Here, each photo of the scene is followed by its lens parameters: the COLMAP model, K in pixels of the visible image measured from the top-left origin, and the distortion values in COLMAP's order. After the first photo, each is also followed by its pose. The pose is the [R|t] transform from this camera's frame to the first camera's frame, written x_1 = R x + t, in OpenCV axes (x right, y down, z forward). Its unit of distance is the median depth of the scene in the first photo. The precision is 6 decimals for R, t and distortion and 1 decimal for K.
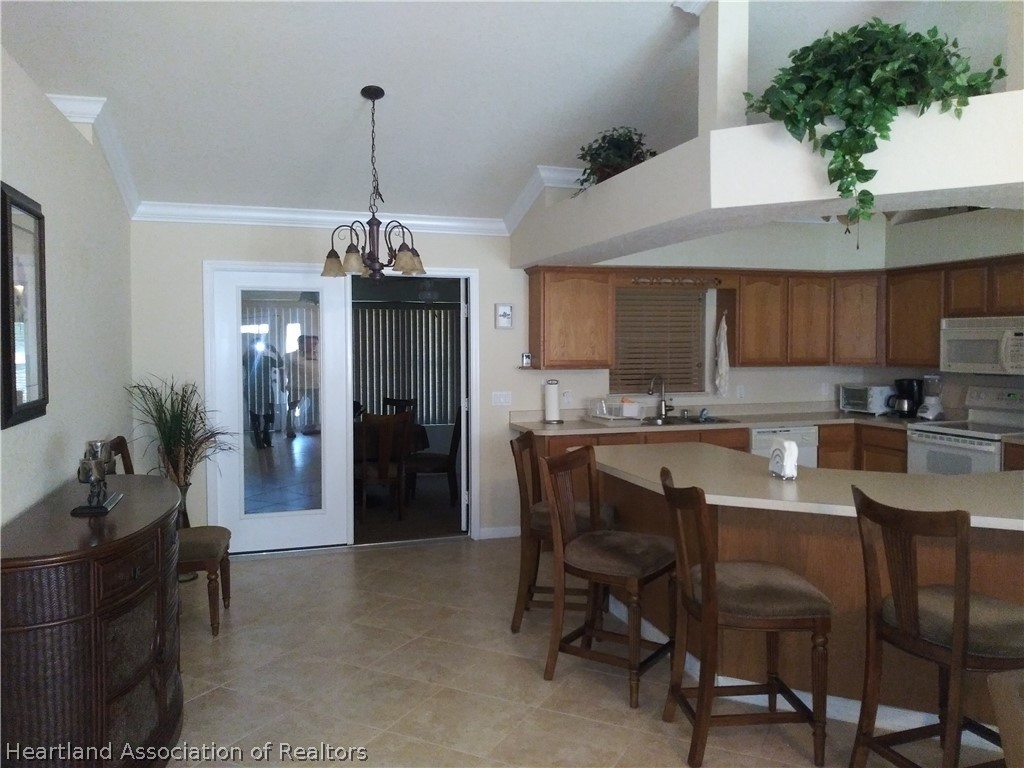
lens RADIAL K [[788.6, 0, 519.3], [0, 788.6, 383.4], [0, 0, 1]] dist [0.030103, -0.071977]
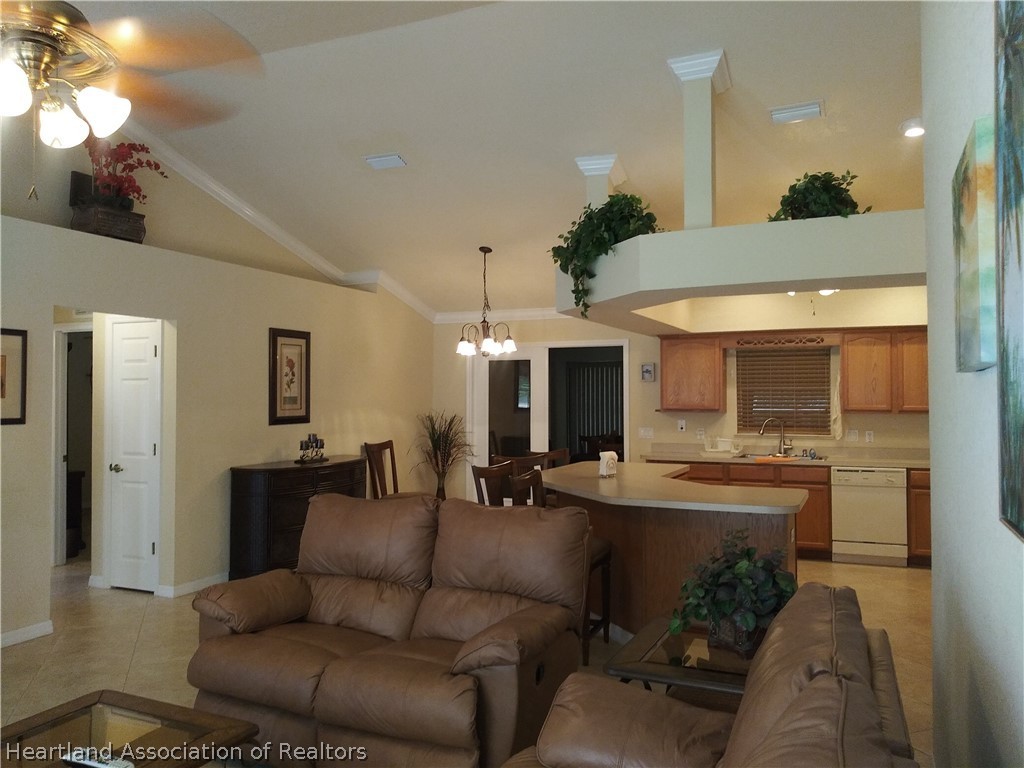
lens RADIAL K [[782.5, 0, 512.0], [0, 782.5, 384.0], [0, 0, 1]] dist [0.055764, -0.076256]
pose [[0.747037, -0.008569, -0.664727, 0.893764], [-0.034678, 0.998053, -0.051839, 0.016718], [0.663877, 0.061777, 0.745286, -0.215276]]
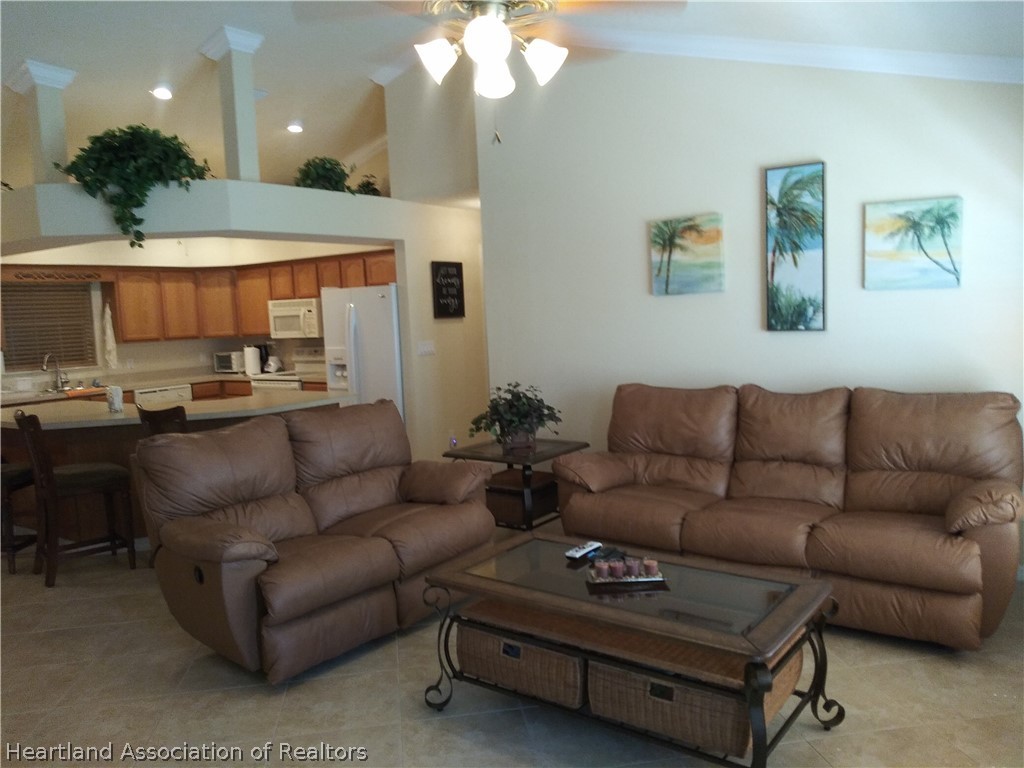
lens RADIAL K [[788.6, 0, 519.3], [0, 788.6, 383.4], [0, 0, 1]] dist [0.030103, -0.071977]
pose [[0.798713, -0.086562, 0.595454, 0.034691], [0.071284, 0.996241, 0.049209, 0.034028], [-0.597475, 0.003143, 0.801881, -0.515022]]
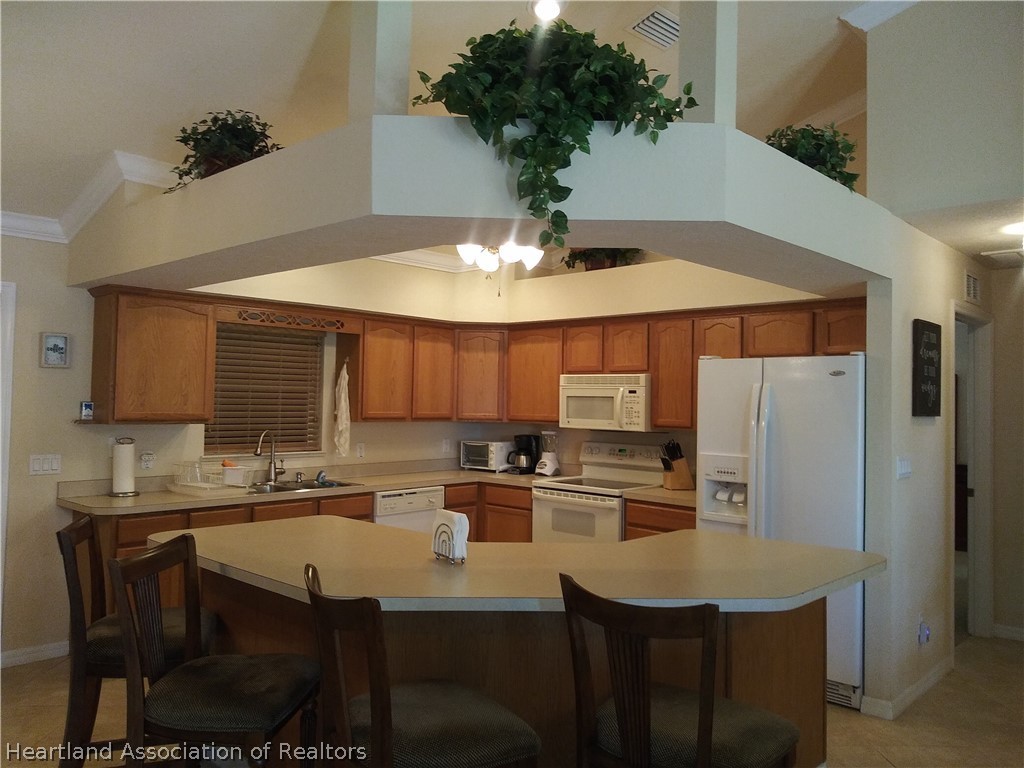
lens RADIAL K [[785.4, 0, 512.1], [0, 785.4, 377.9], [0, 0, 1]] dist [0.065205, -0.088269]
pose [[0.875482, 0.033453, 0.482091, -0.002299], [0.003945, 0.997073, -0.076353, -0.002524], [-0.483234, 0.068748, 0.872788, 0.190743]]
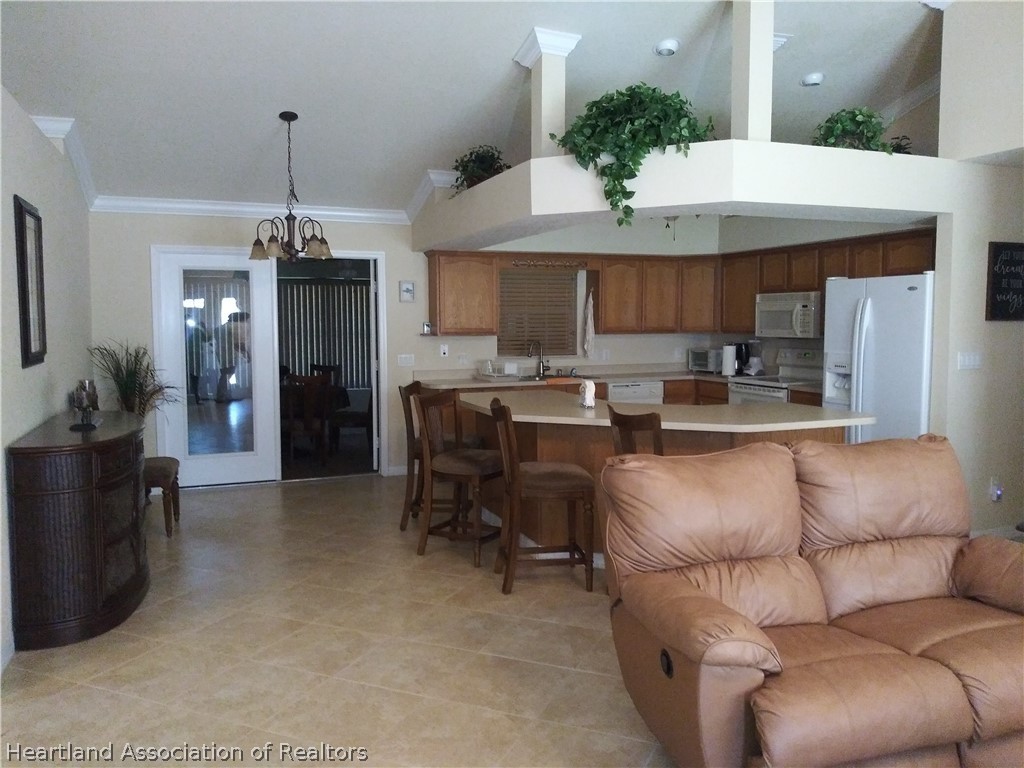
lens RADIAL K [[788.6, 0, 519.3], [0, 788.6, 383.4], [0, 0, 1]] dist [0.030103, -0.071977]
pose [[0.997335, -0.006094, 0.072704, 0.080593], [0.003941, 0.999550, 0.029725, 0.025084], [-0.072852, -0.029359, 0.996911, -0.278048]]
